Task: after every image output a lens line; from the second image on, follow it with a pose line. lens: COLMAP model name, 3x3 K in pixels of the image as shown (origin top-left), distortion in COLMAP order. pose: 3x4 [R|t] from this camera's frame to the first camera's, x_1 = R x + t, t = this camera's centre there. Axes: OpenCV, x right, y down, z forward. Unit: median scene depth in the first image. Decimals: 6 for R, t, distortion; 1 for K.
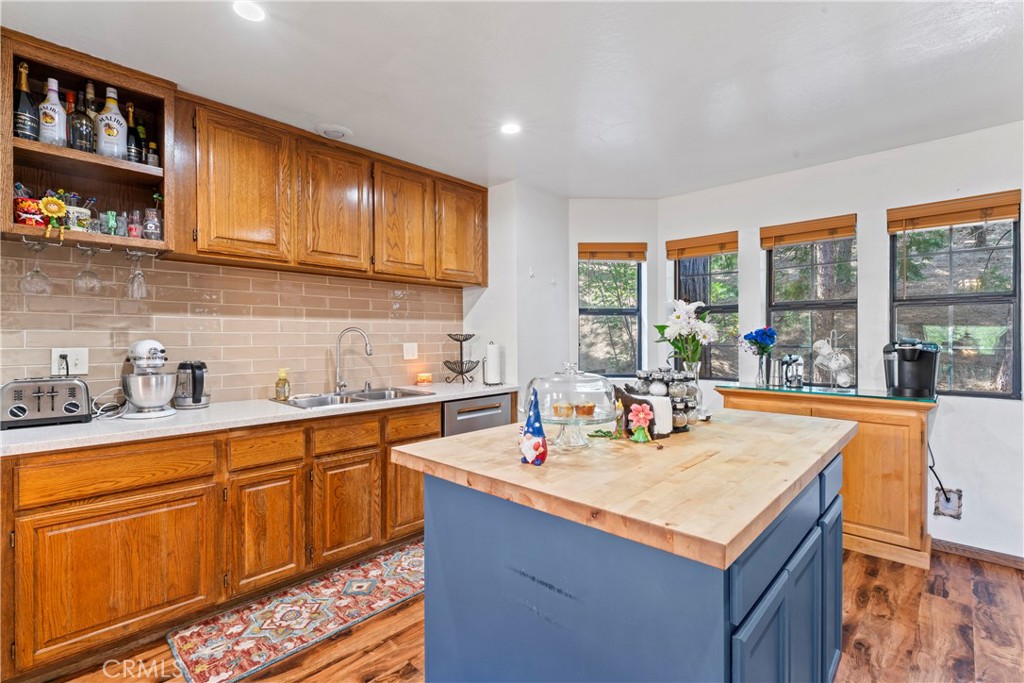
lens RADIAL K [[469.1, 0, 512.0], [0, 469.1, 341.5], [0, 0, 1]] dist [-0.000008, -0.000264]
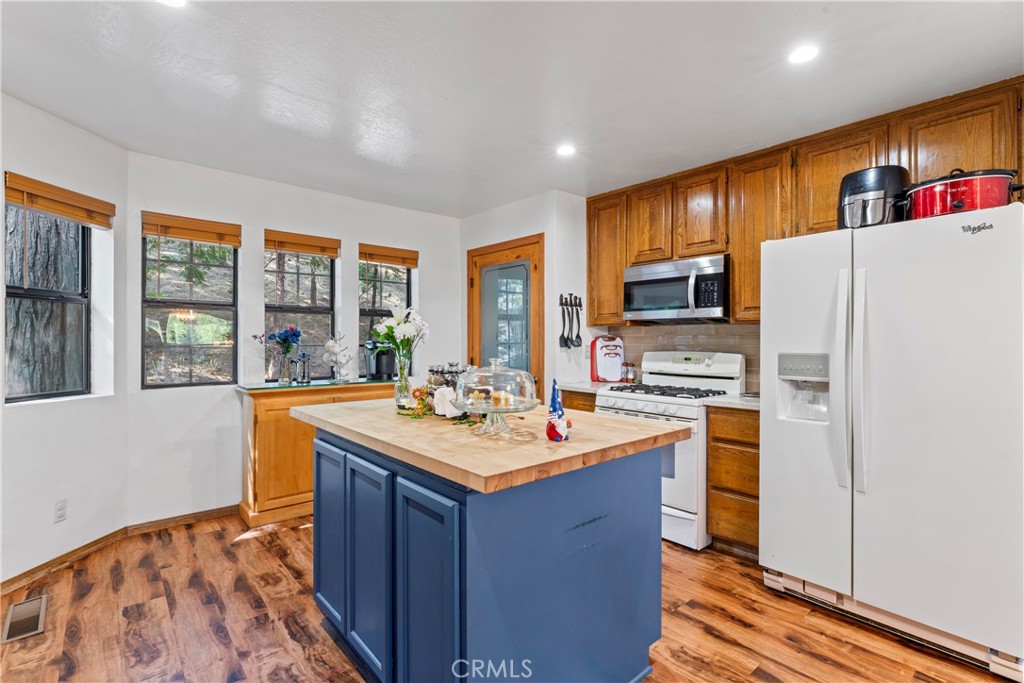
lens RADIAL K [[486.9, 0, 497.7], [0, 486.9, 343.4], [0, 0, 1]] dist [0.000636, 0.000426]
pose [[0.092481, -0.005776, 0.995698, -0.574770], [0.004119, 0.999977, 0.005418, 0.001087], [-0.995706, 0.003600, 0.092503, 0.490093]]
